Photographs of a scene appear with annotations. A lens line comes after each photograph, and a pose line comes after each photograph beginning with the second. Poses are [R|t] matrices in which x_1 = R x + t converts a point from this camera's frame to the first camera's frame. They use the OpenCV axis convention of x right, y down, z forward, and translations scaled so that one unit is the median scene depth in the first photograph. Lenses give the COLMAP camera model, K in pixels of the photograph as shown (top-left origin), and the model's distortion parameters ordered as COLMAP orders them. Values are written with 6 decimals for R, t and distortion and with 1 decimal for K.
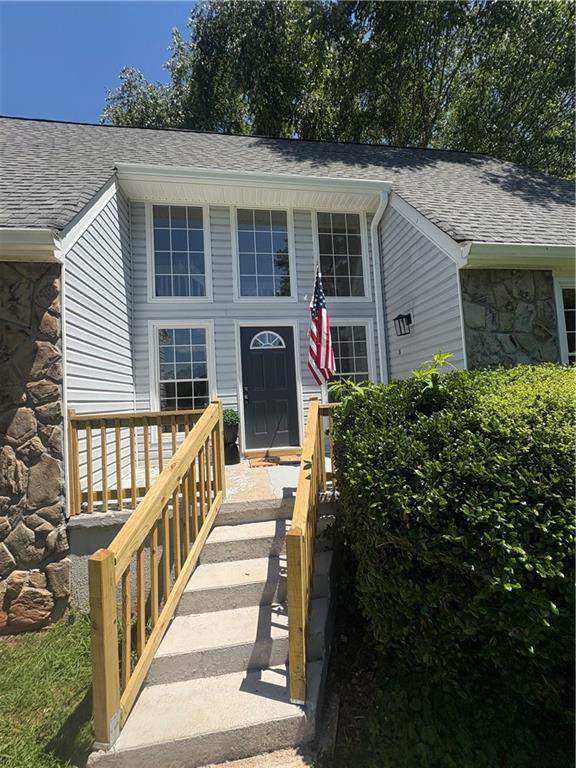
lens RADIAL K [[305.7, 0, 289.5], [0, 305.7, 381.6], [0, 0, 1]] dist [0.000863, 0.000351]
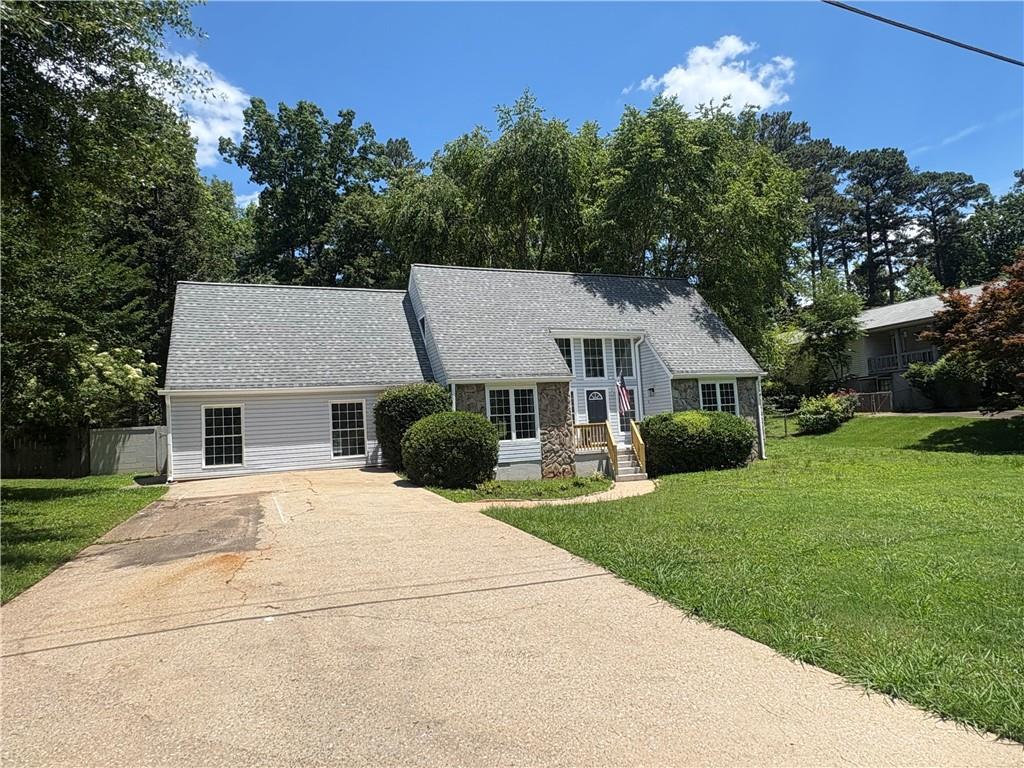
lens RADIAL K [[594.8, 0, 511.0], [0, 594.8, 385.6], [0, 0, 1]] dist [0.001070, 0.000012]
pose [[0.971662, 0.012068, 0.236065, -1.772689], [-0.004649, 0.999478, -0.031962, -0.067446], [-0.236328, 0.029959, 0.971211, -3.245800]]
